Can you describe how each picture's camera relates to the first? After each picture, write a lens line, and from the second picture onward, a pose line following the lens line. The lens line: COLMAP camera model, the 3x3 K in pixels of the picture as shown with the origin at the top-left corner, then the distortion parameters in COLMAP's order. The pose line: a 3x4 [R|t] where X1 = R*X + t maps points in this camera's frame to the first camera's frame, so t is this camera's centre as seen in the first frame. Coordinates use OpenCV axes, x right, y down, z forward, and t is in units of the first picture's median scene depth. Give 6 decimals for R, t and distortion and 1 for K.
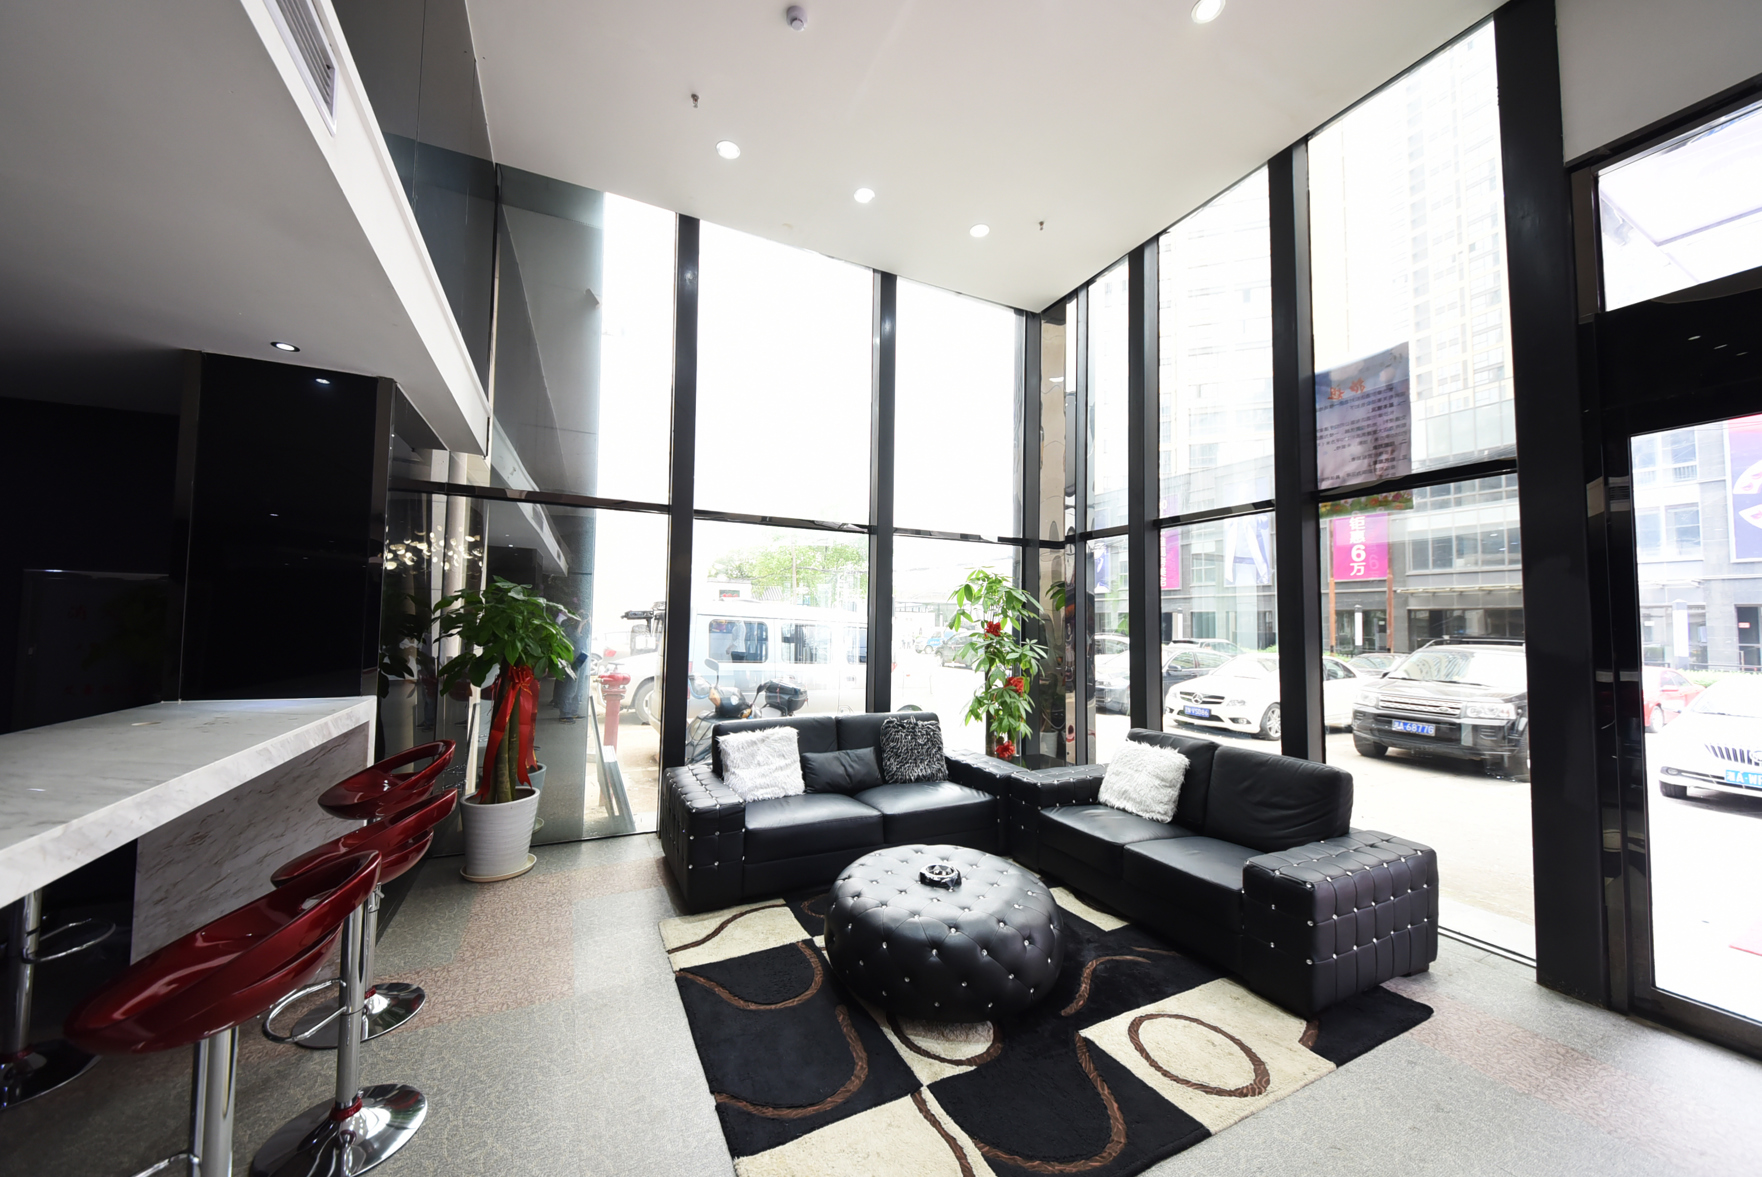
lens RADIAL K [[625.1, 0, 882.1], [0, 625.1, 595.9], [0, 0, 1]] dist [0.001040, -0.000261]
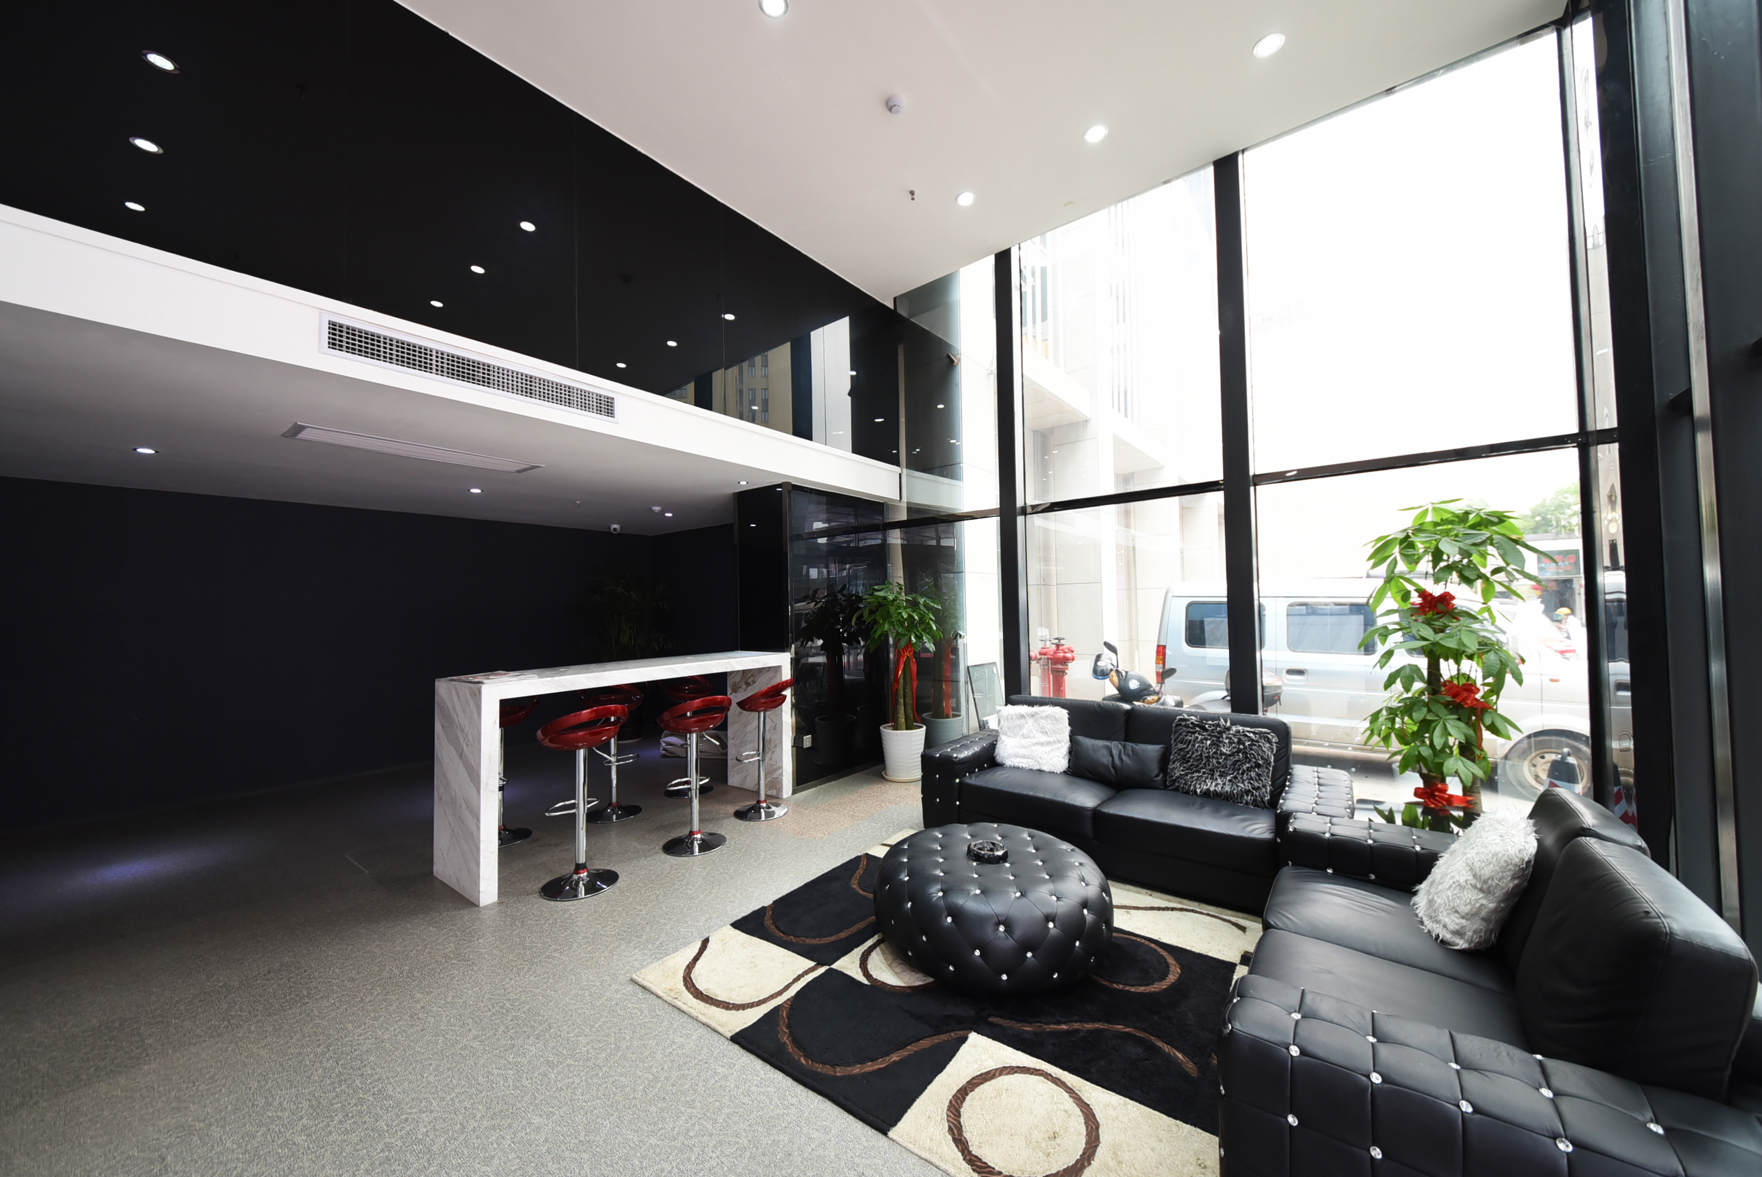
lens RADIAL K [[625.1, 0, 845.9], [0, 625.1, 597.0], [0, 0, 1]] dist [0.001040, -0.000261]
pose [[0.420731, -0.045532, -0.906042, 0.633863], [0.058072, 0.998043, -0.023189, 0.034888], [0.905325, -0.042859, 0.422552, 0.265628]]
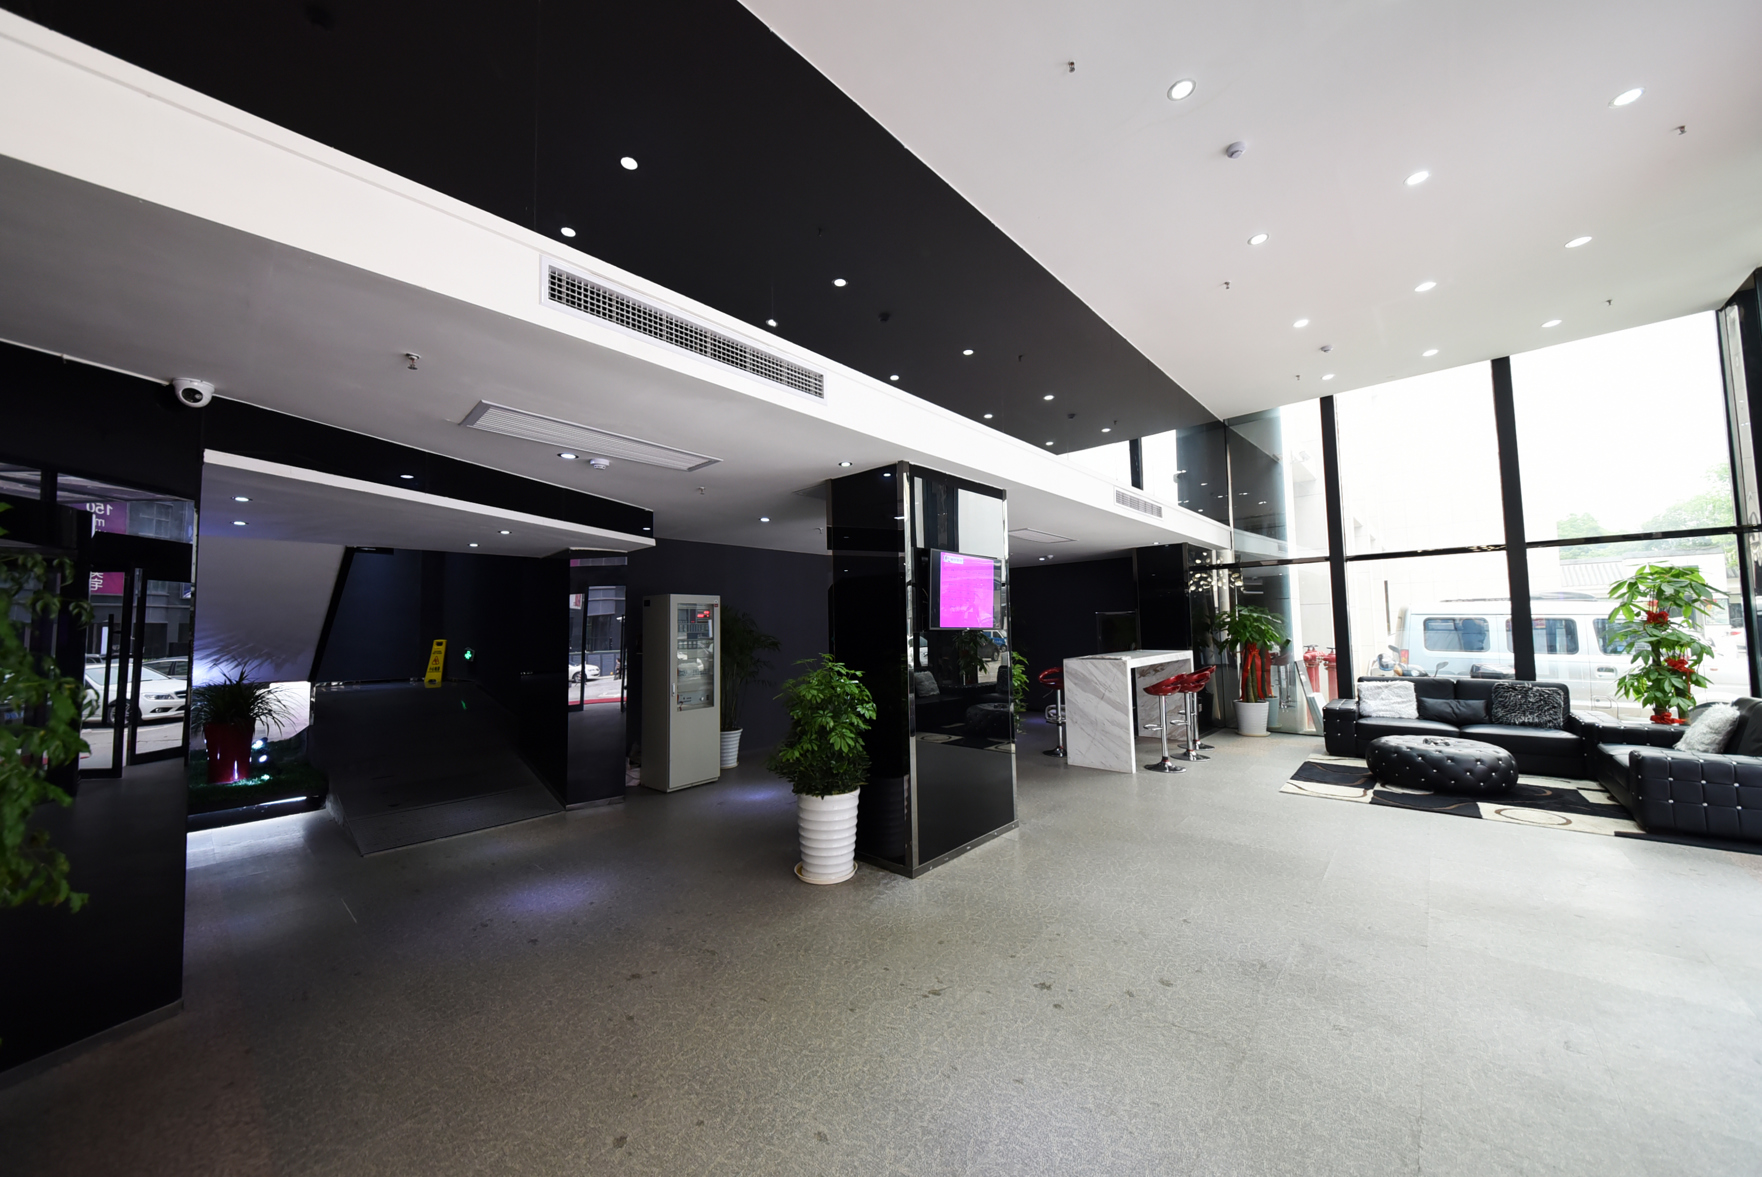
lens RADIAL K [[625.1, 0, 874.5], [0, 625.1, 593.2], [0, 0, 1]] dist [0.001040, -0.000261]
pose [[0.368535, -0.080618, -0.926112, 0.918537], [0.062950, 0.996110, -0.061661, -0.014135], [0.927480, -0.035574, 0.372176, -0.973854]]
